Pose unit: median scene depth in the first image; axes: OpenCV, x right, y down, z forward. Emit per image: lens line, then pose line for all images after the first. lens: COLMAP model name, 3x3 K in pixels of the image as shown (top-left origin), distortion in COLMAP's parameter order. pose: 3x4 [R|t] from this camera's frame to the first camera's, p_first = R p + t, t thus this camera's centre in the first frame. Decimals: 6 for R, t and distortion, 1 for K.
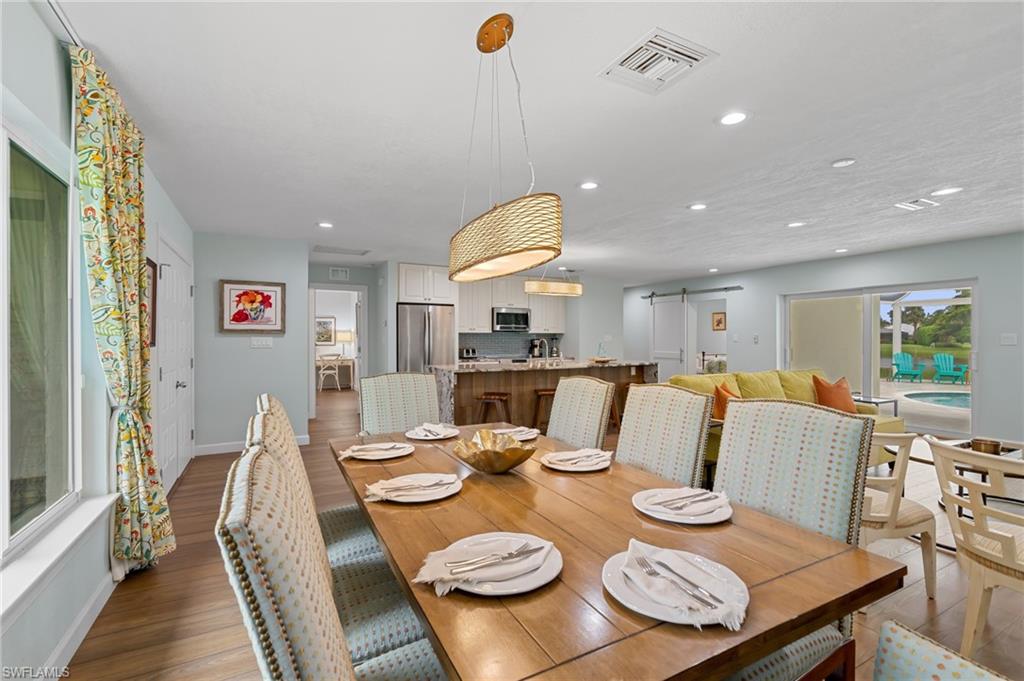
lens RADIAL K [[462.2, 0, 512.0], [0, 462.2, 338.2], [0, 0, 1]] dist [-0.004959, 0.001420]
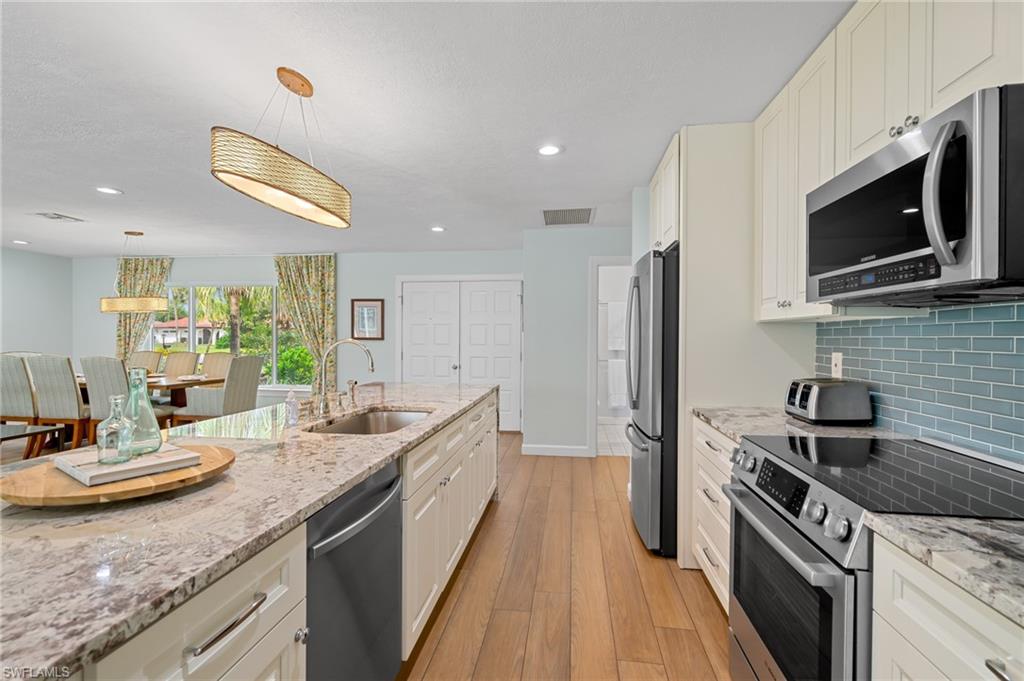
lens RADIAL K [[462.2, 0, 512.4], [0, 462.2, 343.3], [0, 0, 1]] dist [-0.004959, 0.001420]
pose [[-0.577346, 0.010805, -0.816428, 0.325864], [-0.005800, 0.999833, 0.017334, -0.003615], [0.816479, 0.014743, -0.577187, 1.580113]]
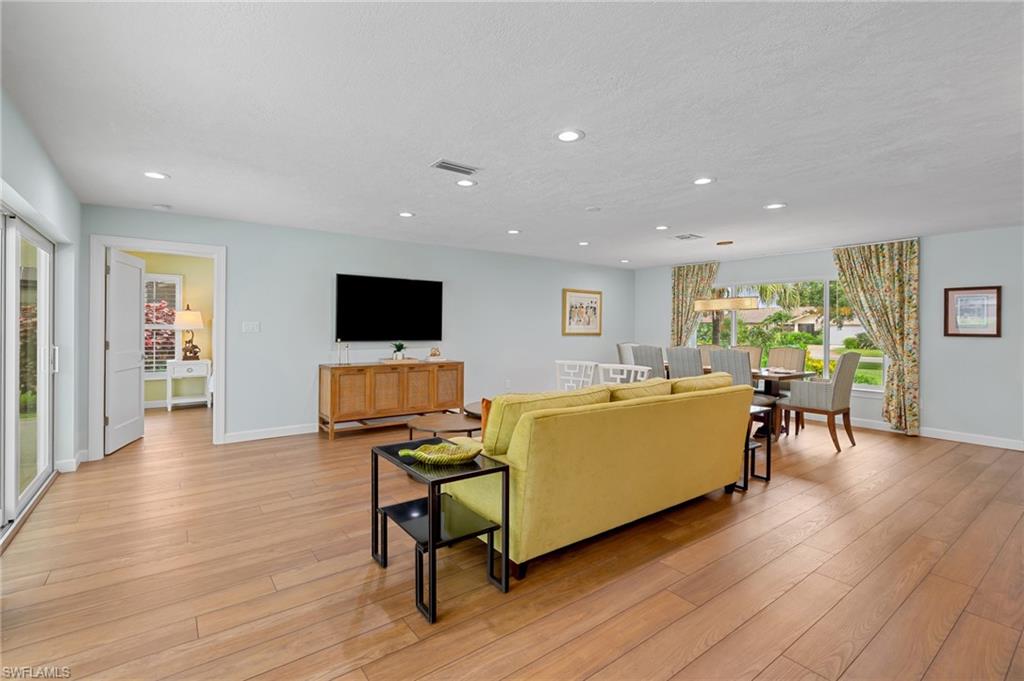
lens RADIAL K [[462.2, 0, 511.6], [0, 462.2, 330.4], [0, 0, 1]] dist [-0.004959, 0.001420]
pose [[-0.987635, -0.003218, -0.156737, 0.694941], [-0.004291, 0.999970, 0.006512, -0.005252], [0.156712, 0.007104, -0.987619, 1.396401]]
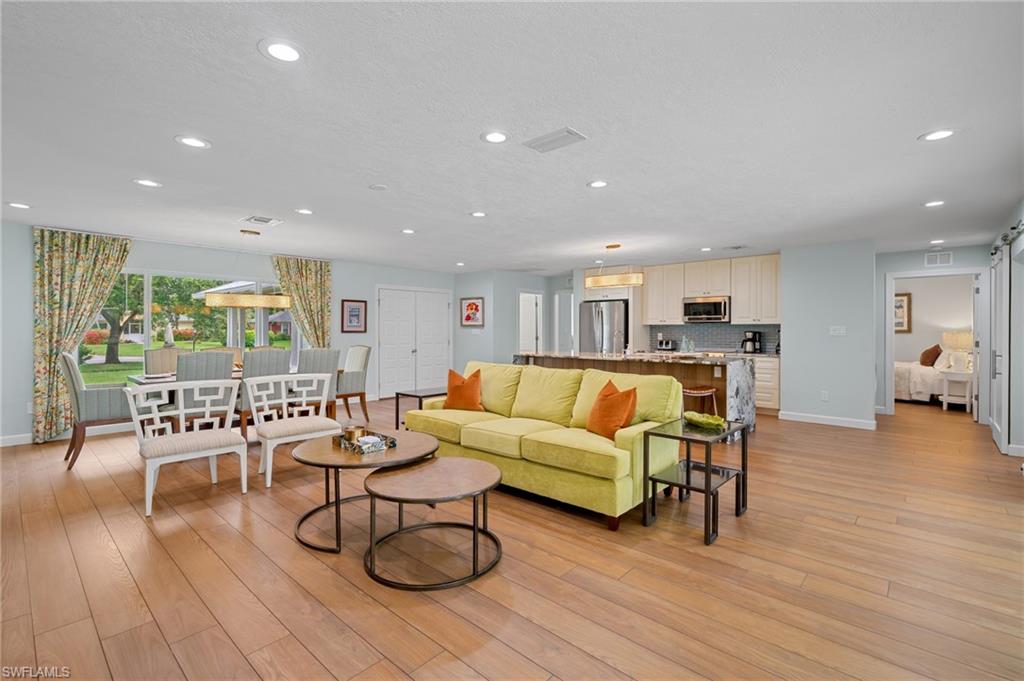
lens RADIAL K [[462.2, 0, 511.0], [0, 462.2, 331.4], [0, 0, 1]] dist [-0.004959, 0.001420]
pose [[0.338026, 0.006294, -0.941116, 1.159197], [-0.001672, 0.999980, 0.006087, -0.004103], [0.941135, -0.000485, 0.338030, 0.535949]]
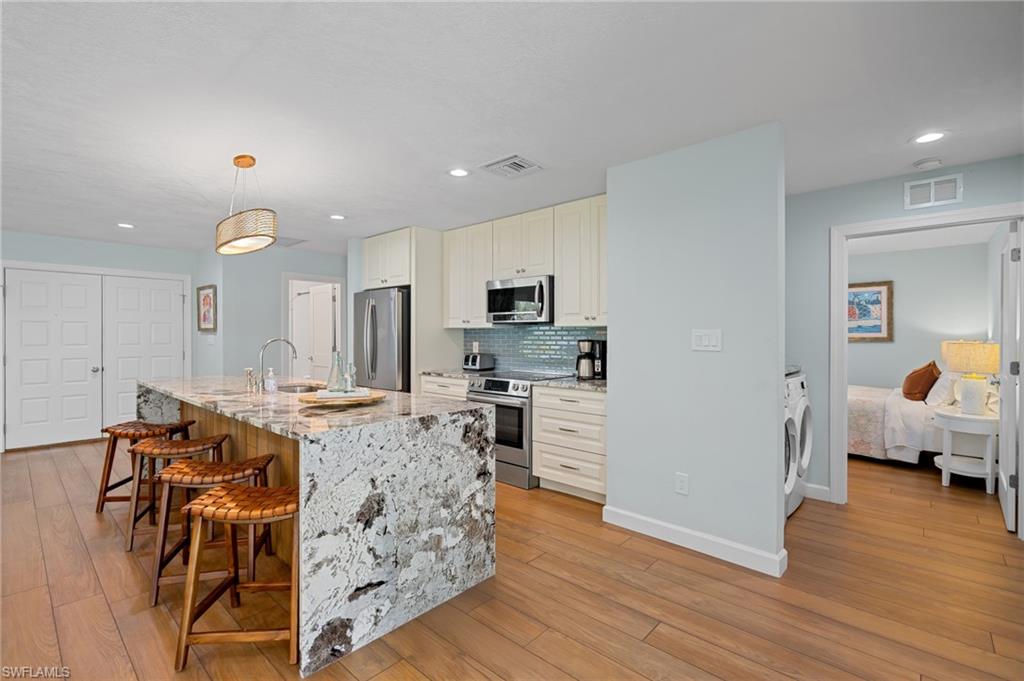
lens RADIAL K [[462.2, 0, 509.5], [0, 462.2, 337.3], [0, 0, 1]] dist [-0.004959, 0.001420]
pose [[0.337434, 0.005678, -0.941332, 0.761709], [-0.002874, 0.999983, 0.005001, -0.004649], [0.941345, 0.001018, 0.337445, 1.313132]]
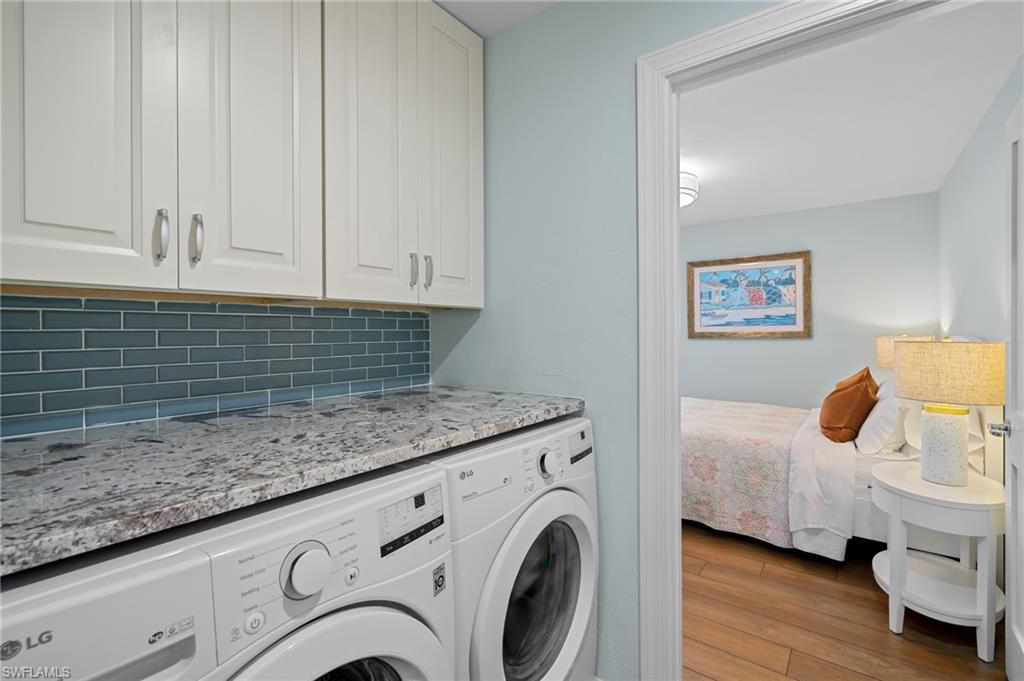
lens RADIAL K [[462.2, 0, 506.5], [0, 462.2, 331.0], [0, 0, 1]] dist [-0.004959, 0.001420]
pose [[0.418323, -0.003287, -0.908292, 0.503030], [0.002937, 0.999993, -0.002266, -0.002283], [0.908294, -0.001719, 0.418330, 1.795409]]
